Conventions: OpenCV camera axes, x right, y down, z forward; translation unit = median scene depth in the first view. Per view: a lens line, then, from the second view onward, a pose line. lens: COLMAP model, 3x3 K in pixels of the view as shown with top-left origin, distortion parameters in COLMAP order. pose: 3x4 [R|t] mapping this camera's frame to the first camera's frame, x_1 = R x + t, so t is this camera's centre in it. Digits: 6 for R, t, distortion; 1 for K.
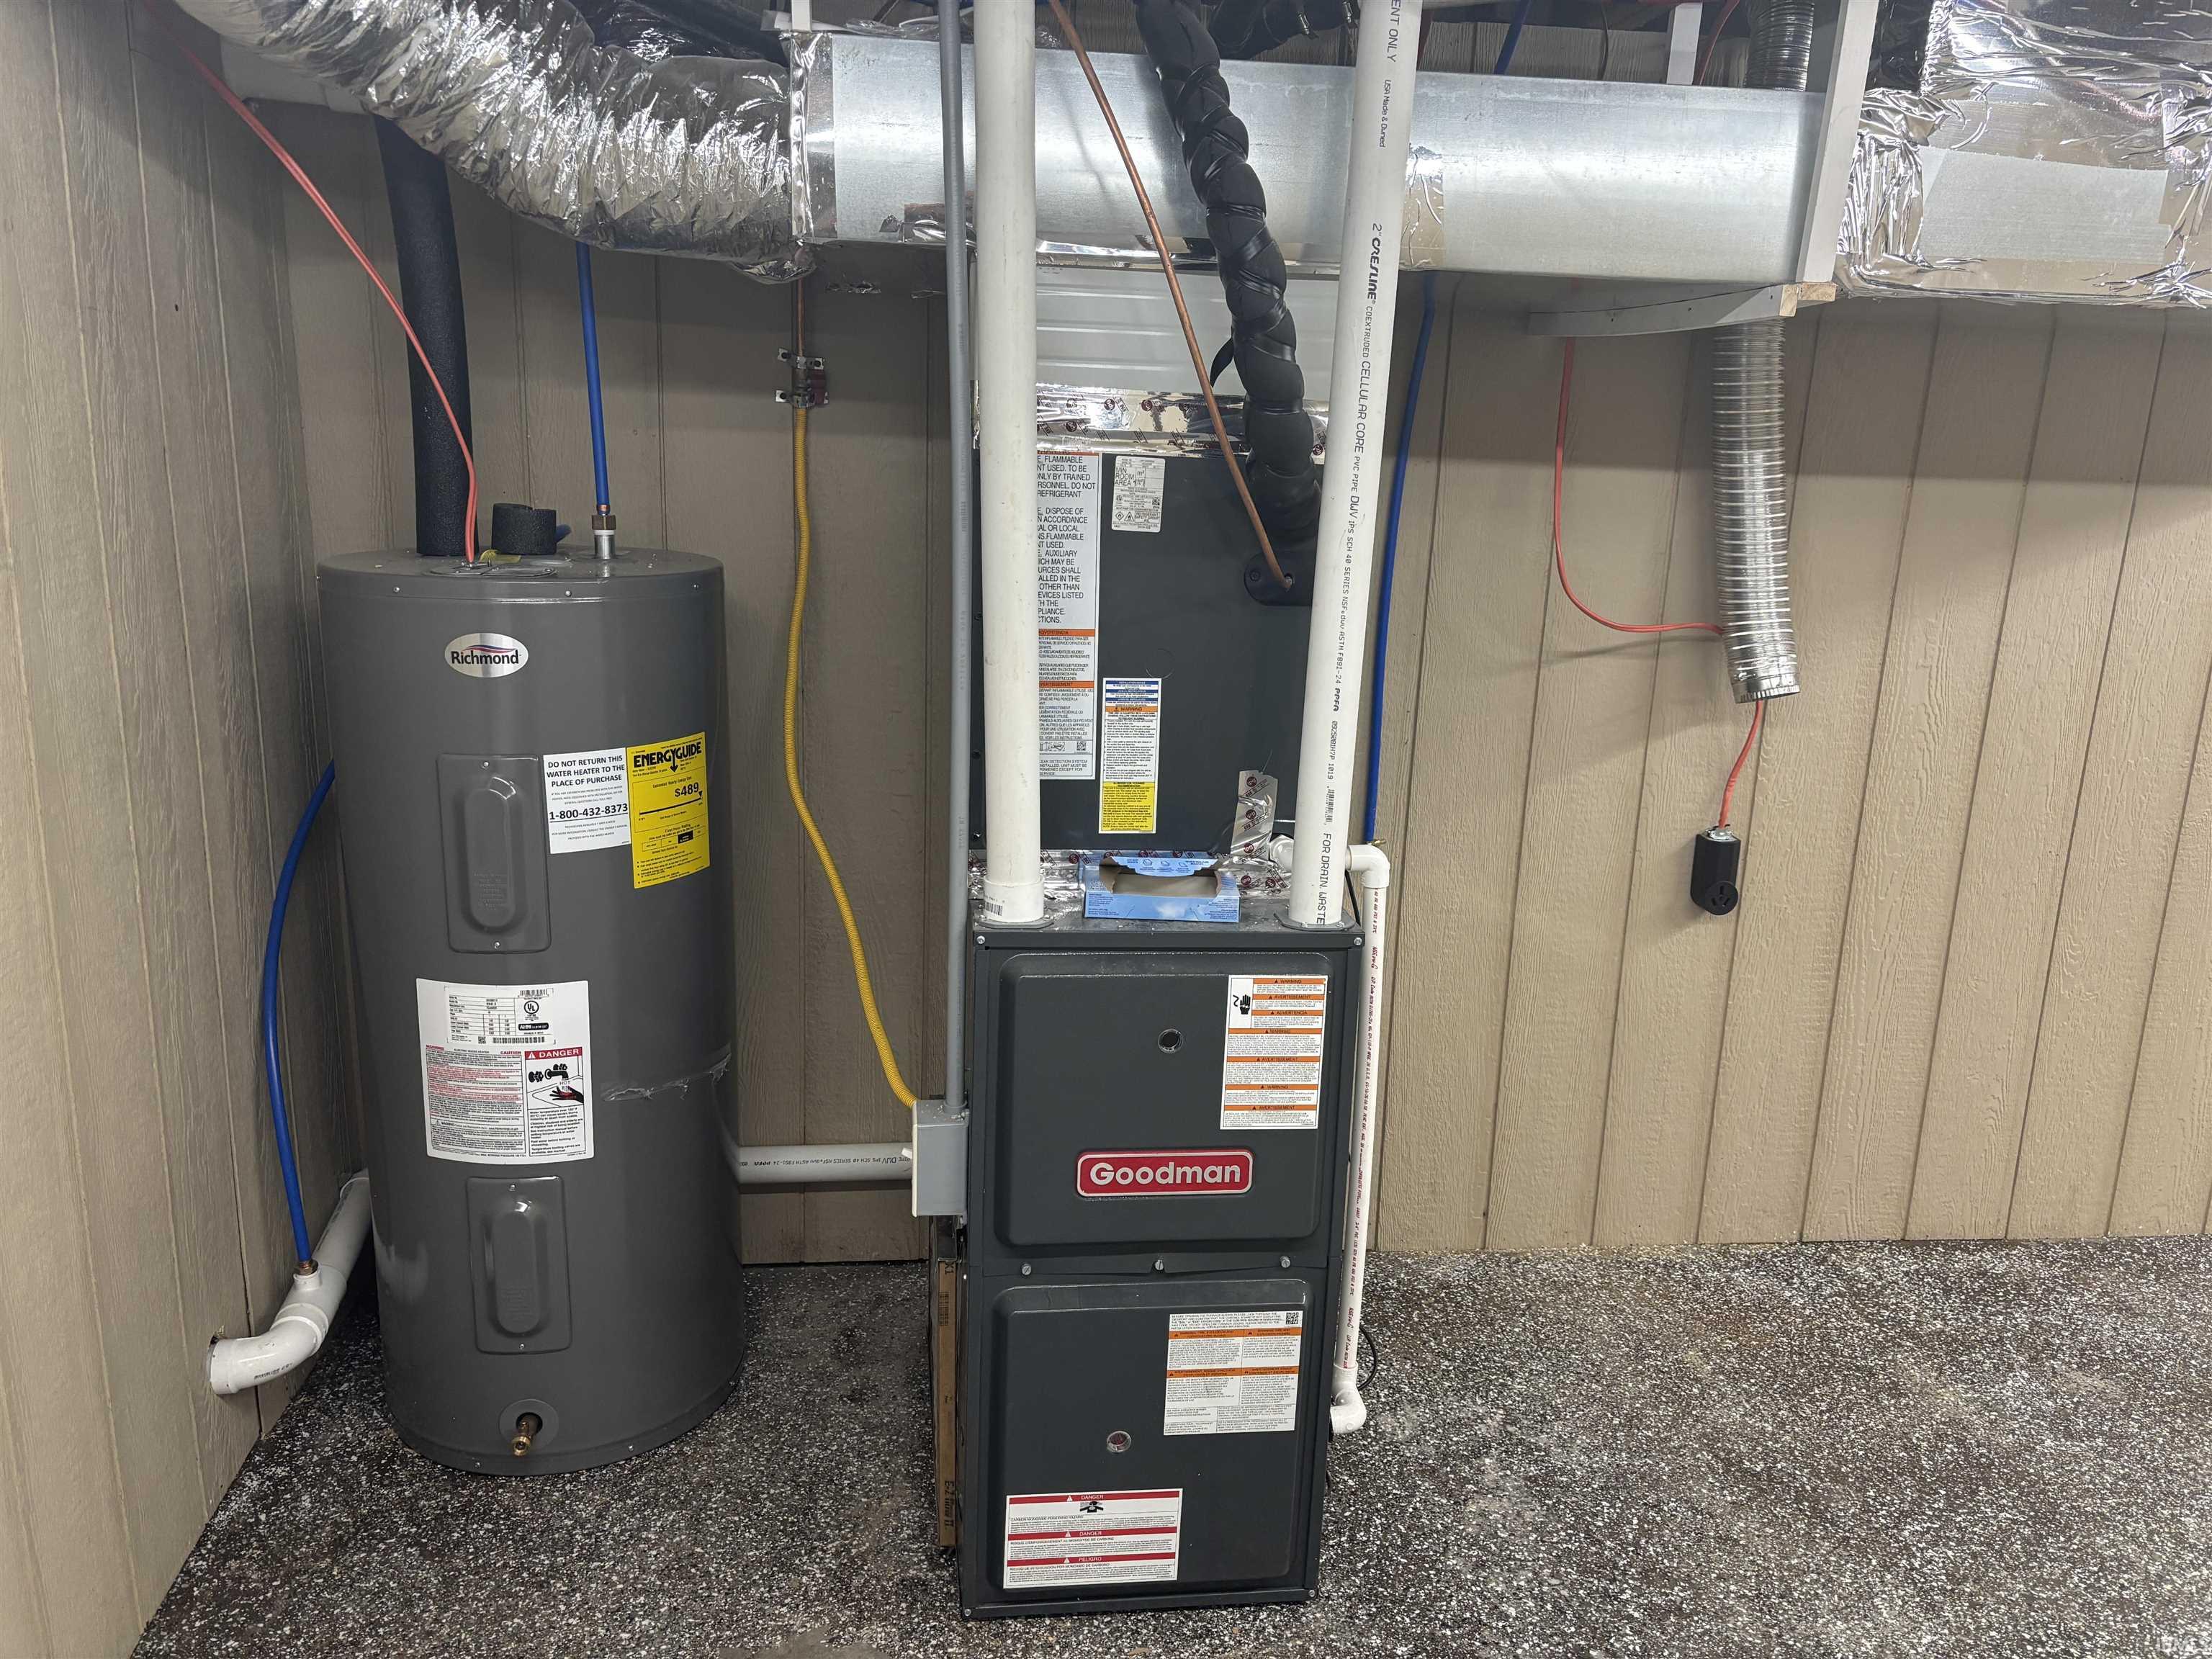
lens RADIAL K [[1683.2, 0, 1101.1], [0, 1683.2, 833.3], [0, 0, 1]] dist [0.020184, -0.002821]
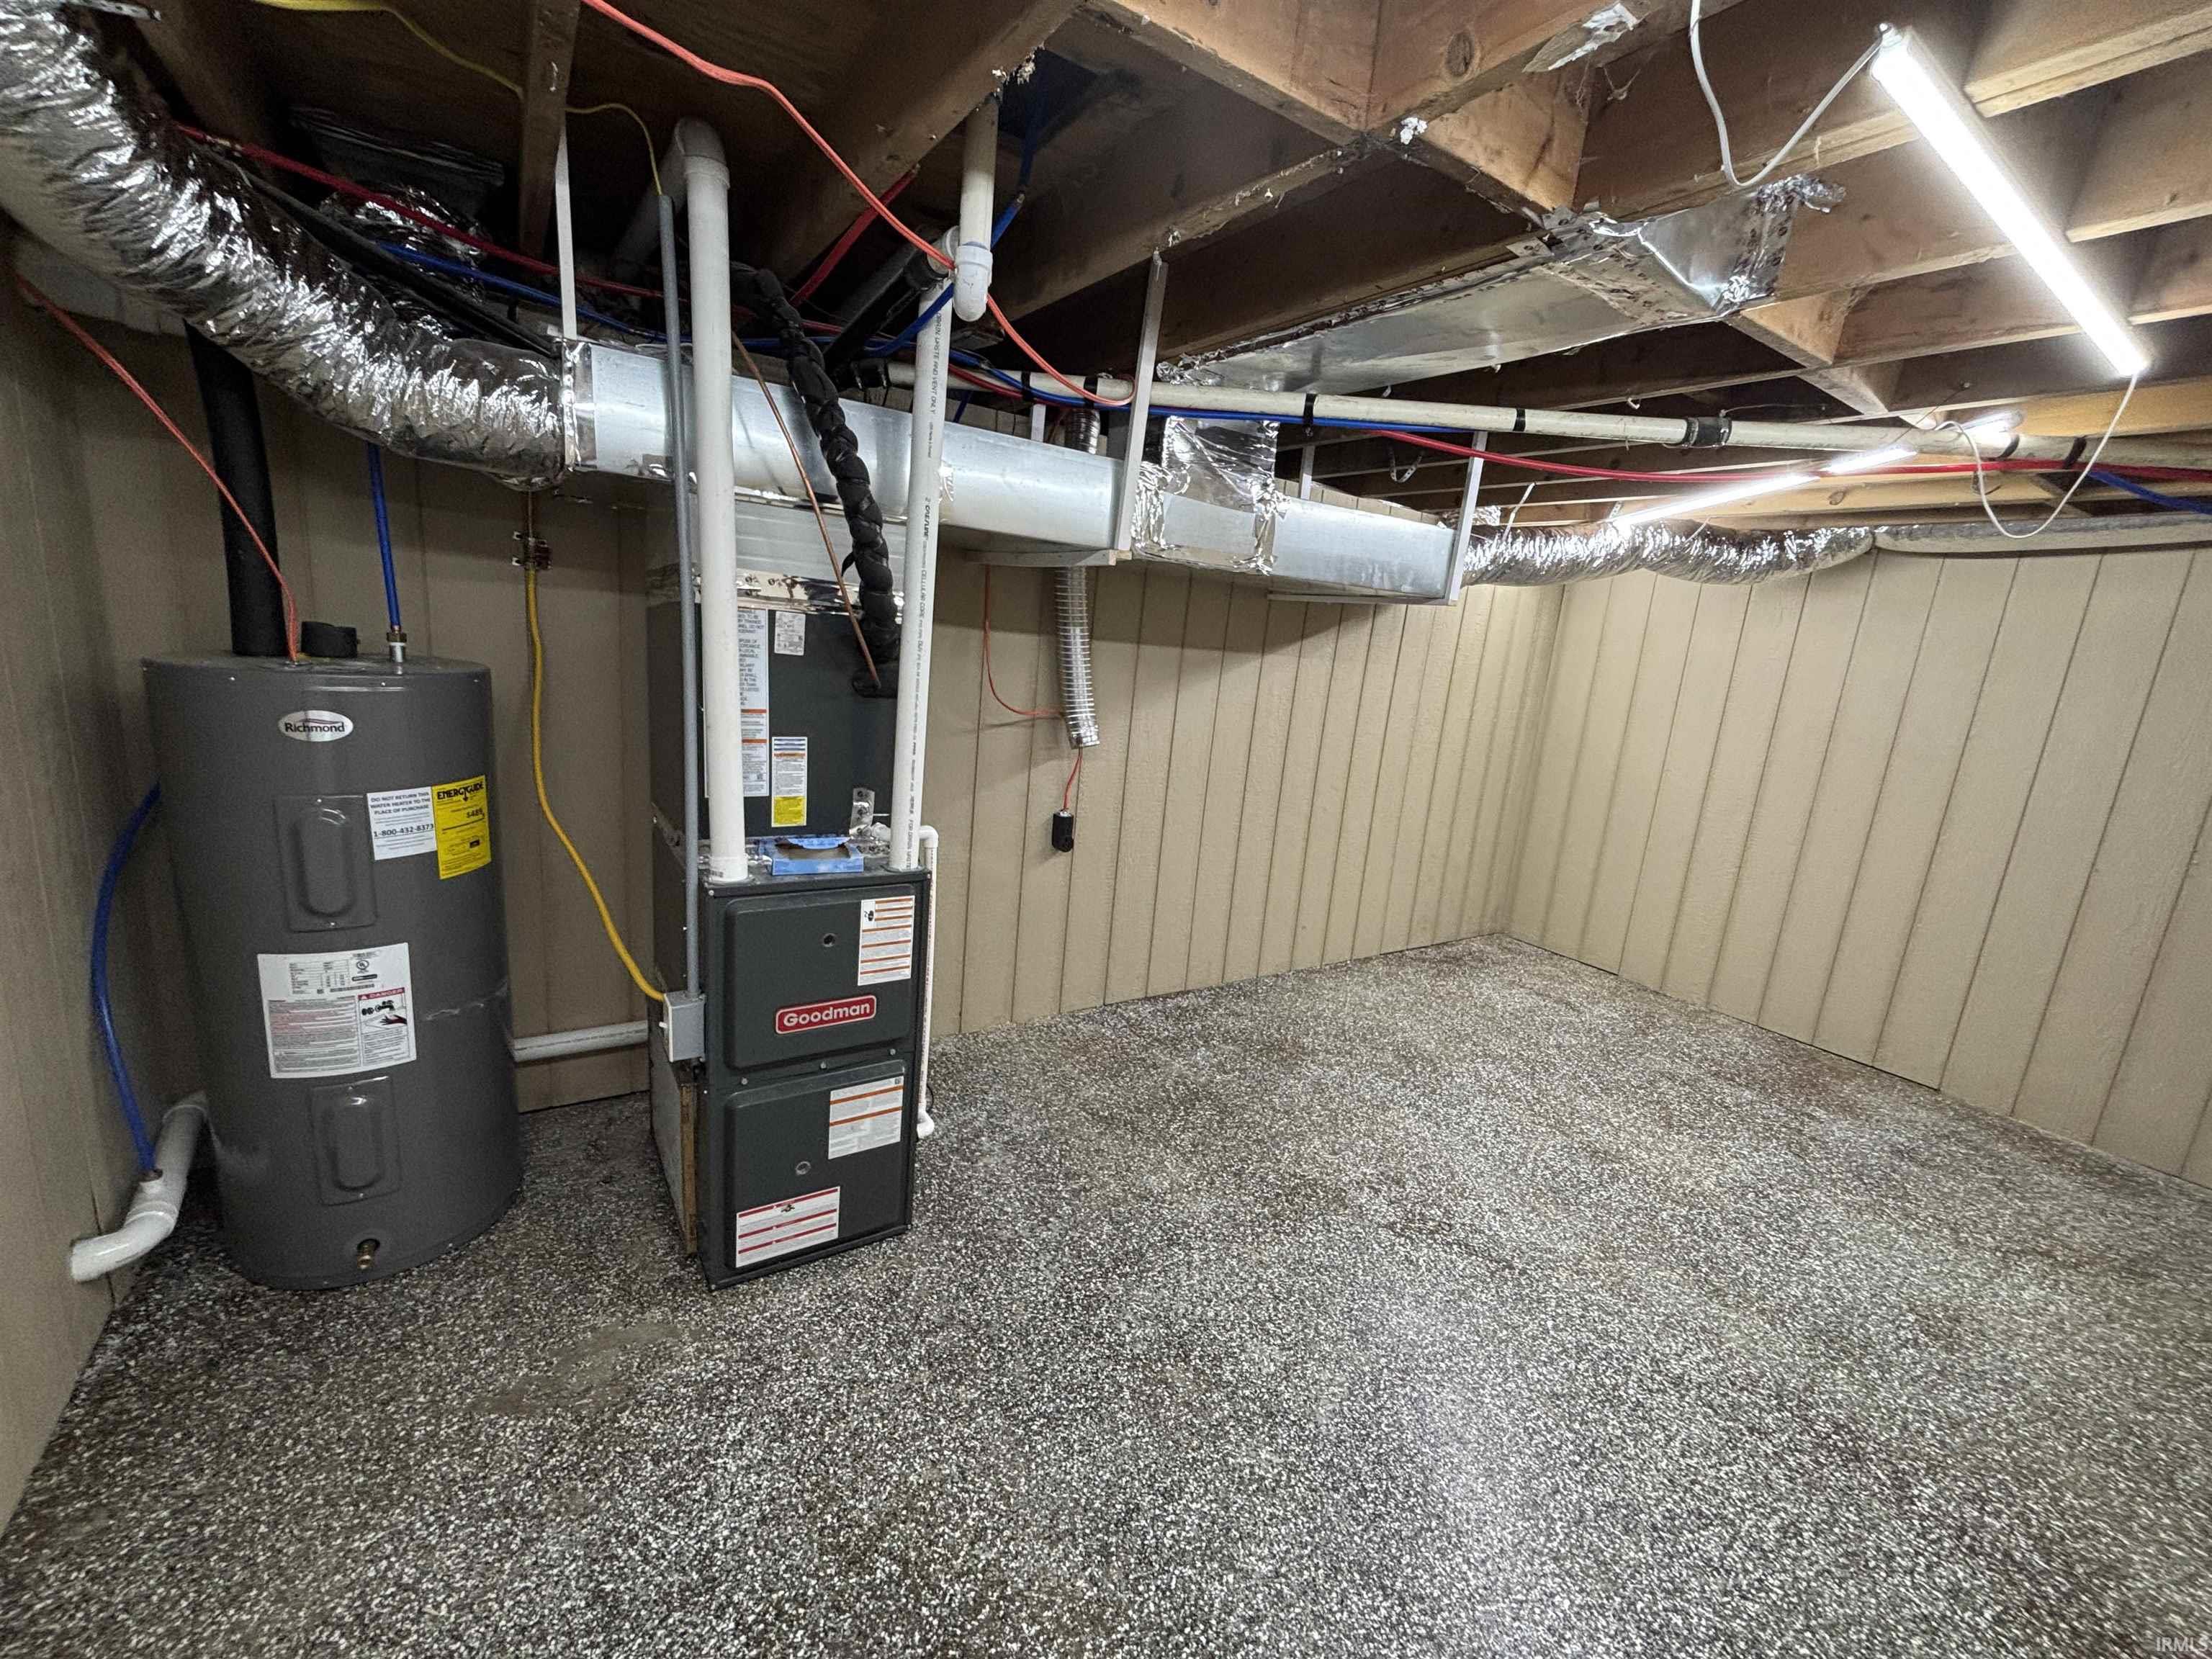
lens RADIAL K [[897.2, 0, 1072.4], [0, 897.2, 823.2], [0, 0, 1]] dist [-0.000665, 0.000573]
pose [[0.895395, -0.048874, 0.442583, -0.124548], [0.048394, 0.998752, 0.012386, -0.000146], [-0.442636, 0.010328, 0.896642, 0.021508]]
